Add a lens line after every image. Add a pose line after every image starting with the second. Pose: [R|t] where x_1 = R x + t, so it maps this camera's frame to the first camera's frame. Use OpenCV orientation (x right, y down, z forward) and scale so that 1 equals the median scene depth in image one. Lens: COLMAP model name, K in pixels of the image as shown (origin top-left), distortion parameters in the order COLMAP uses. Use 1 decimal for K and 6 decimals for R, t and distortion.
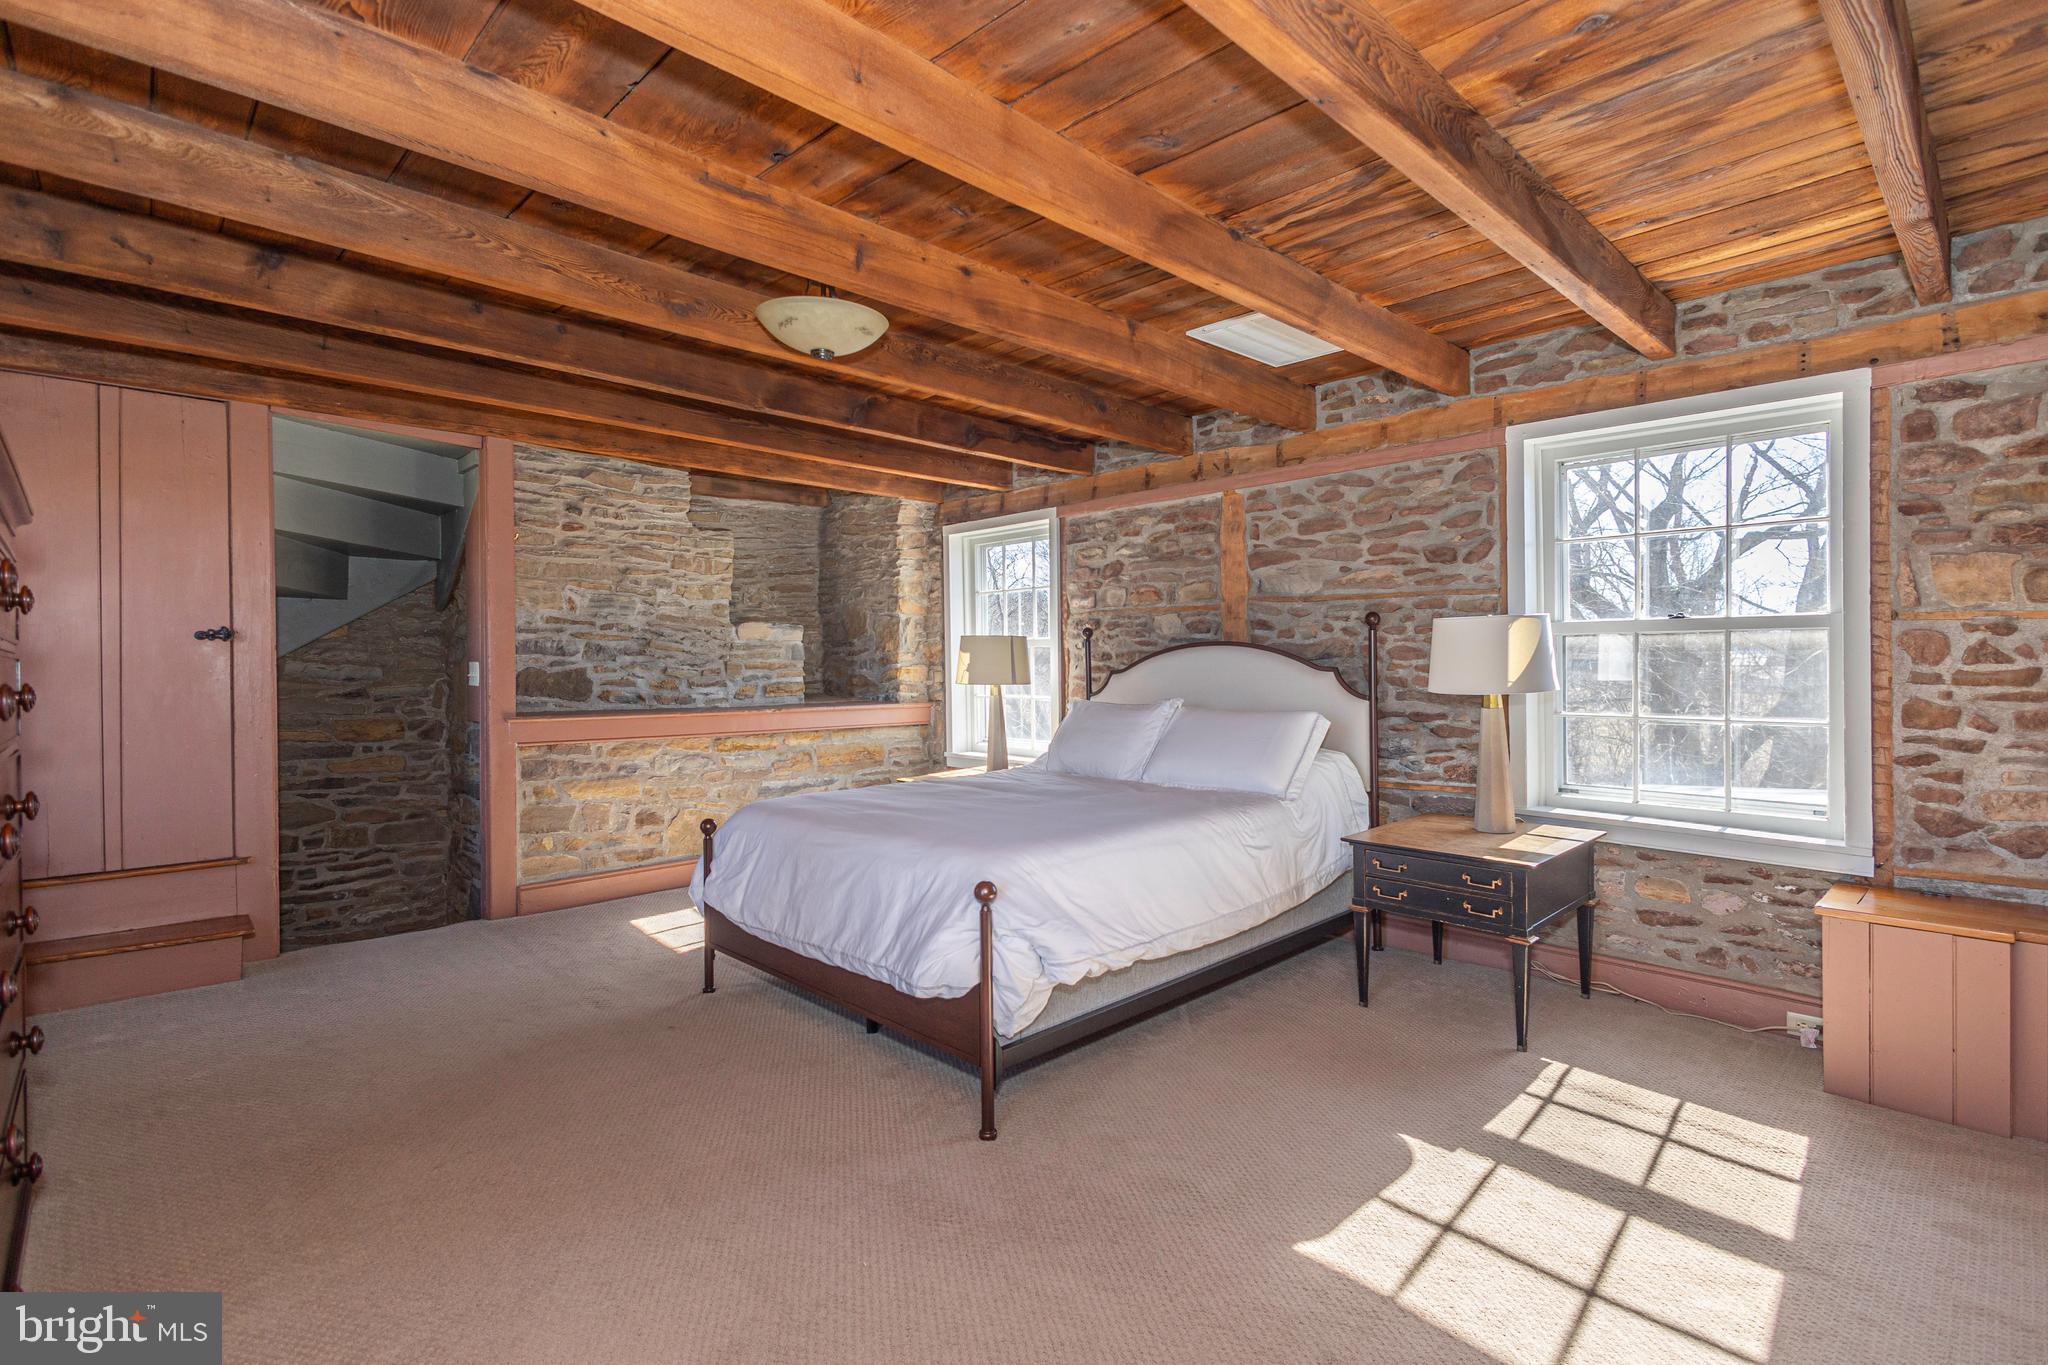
lens RADIAL K [[960.5, 0, 1025.0], [0, 960.5, 671.7], [0, 0, 1]] dist [0.011302, -0.002251]
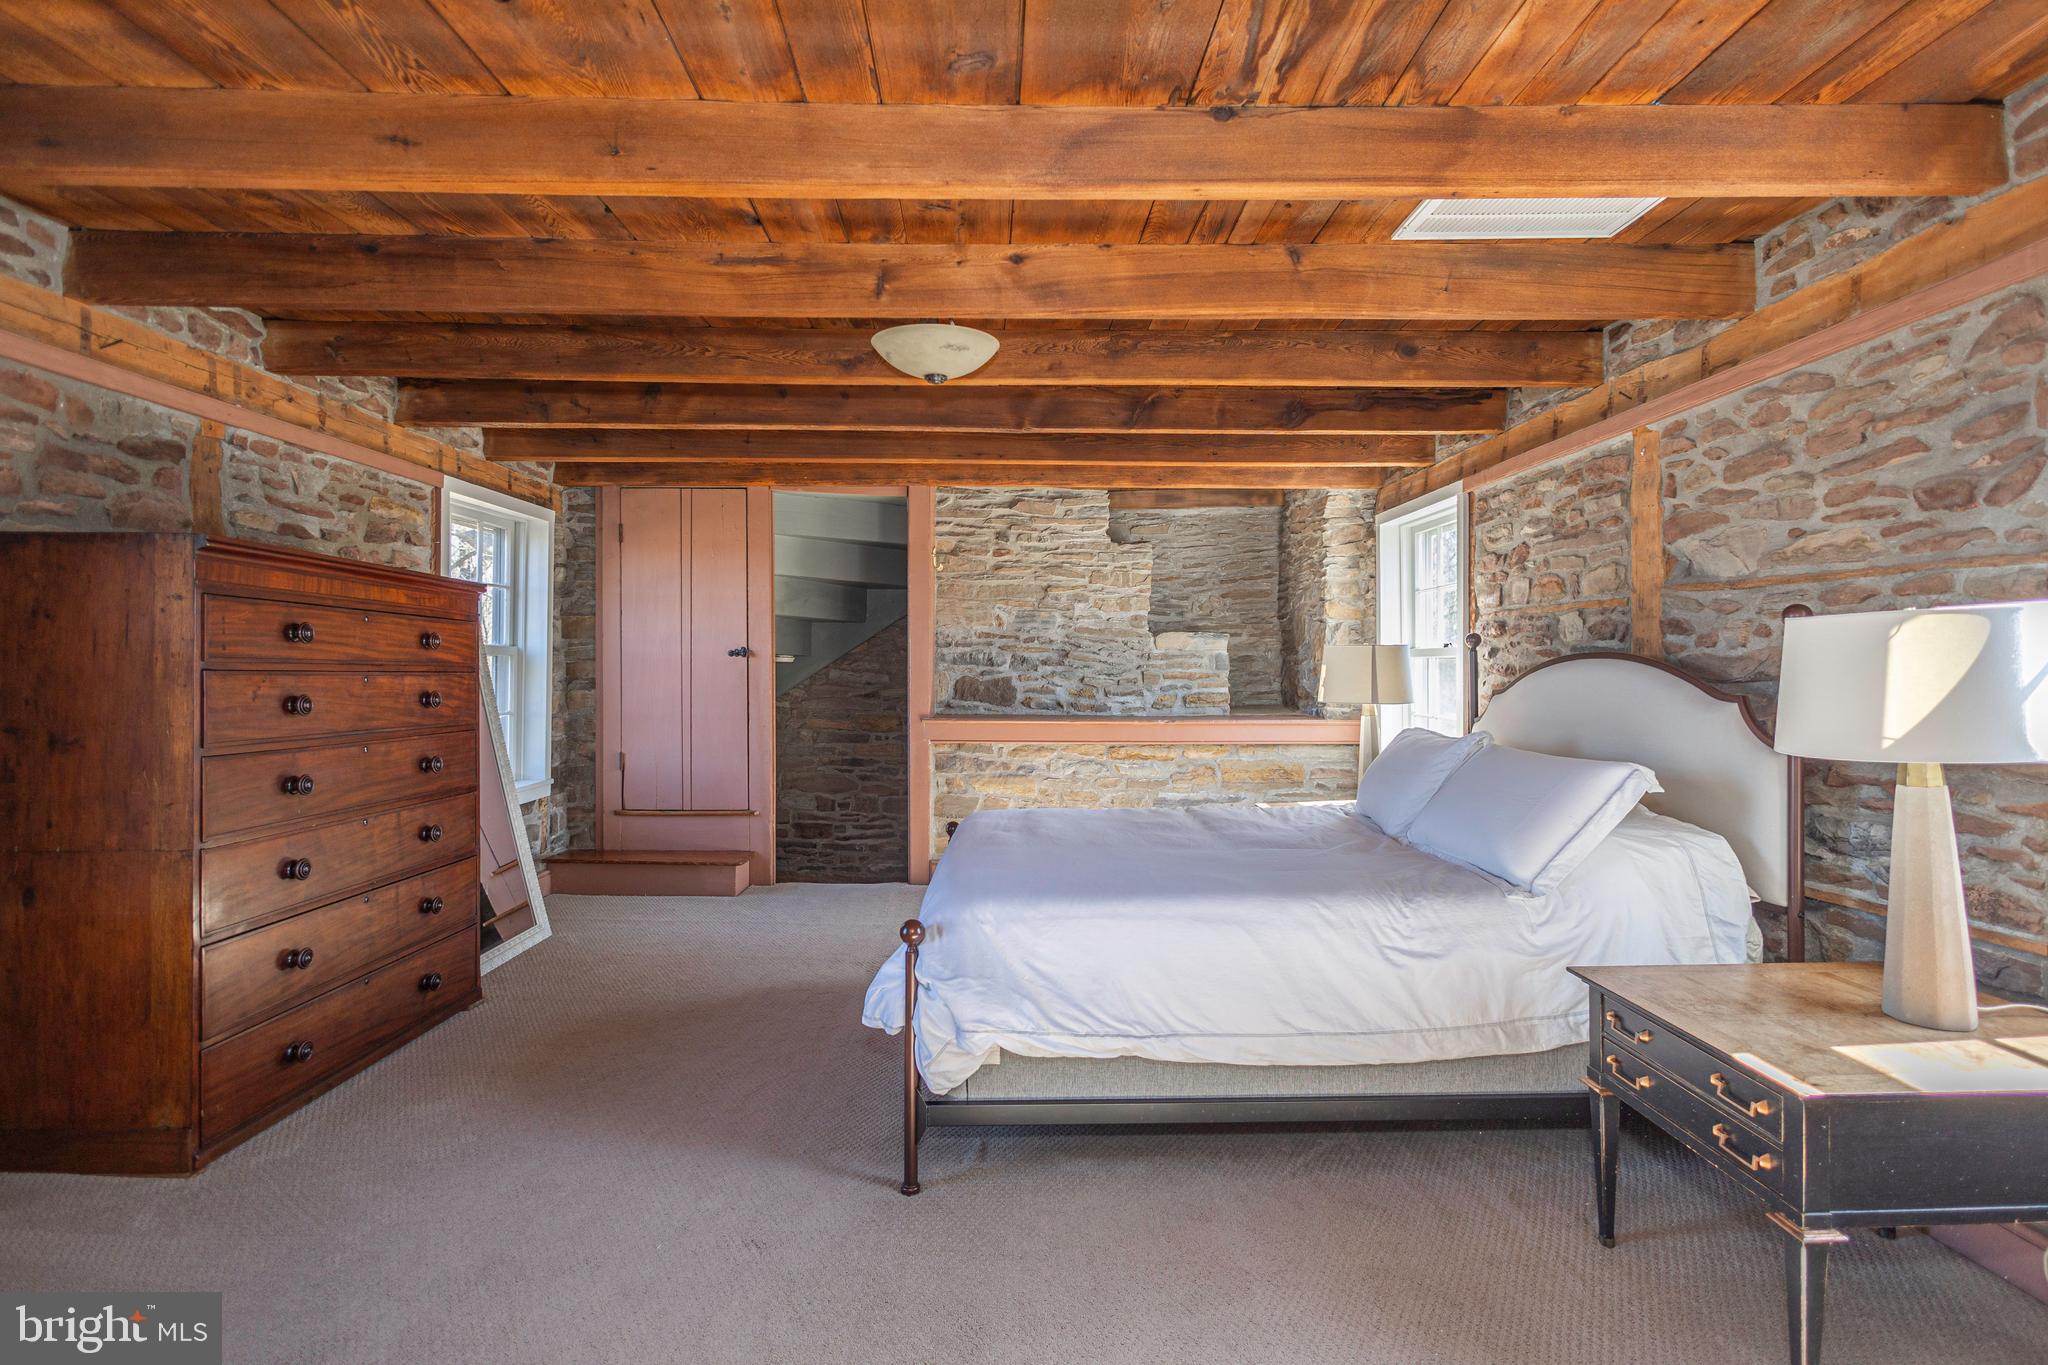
lens RADIAL K [[960.5, 0, 1022.7], [0, 960.5, 678.6], [0, 0, 1]] dist [0.011302, -0.002251]
pose [[0.730528, 0.014018, -0.682739, 0.356437], [-0.008837, 0.999900, 0.011075, -0.015801], [0.682826, -0.002057, 0.730578, 0.204707]]
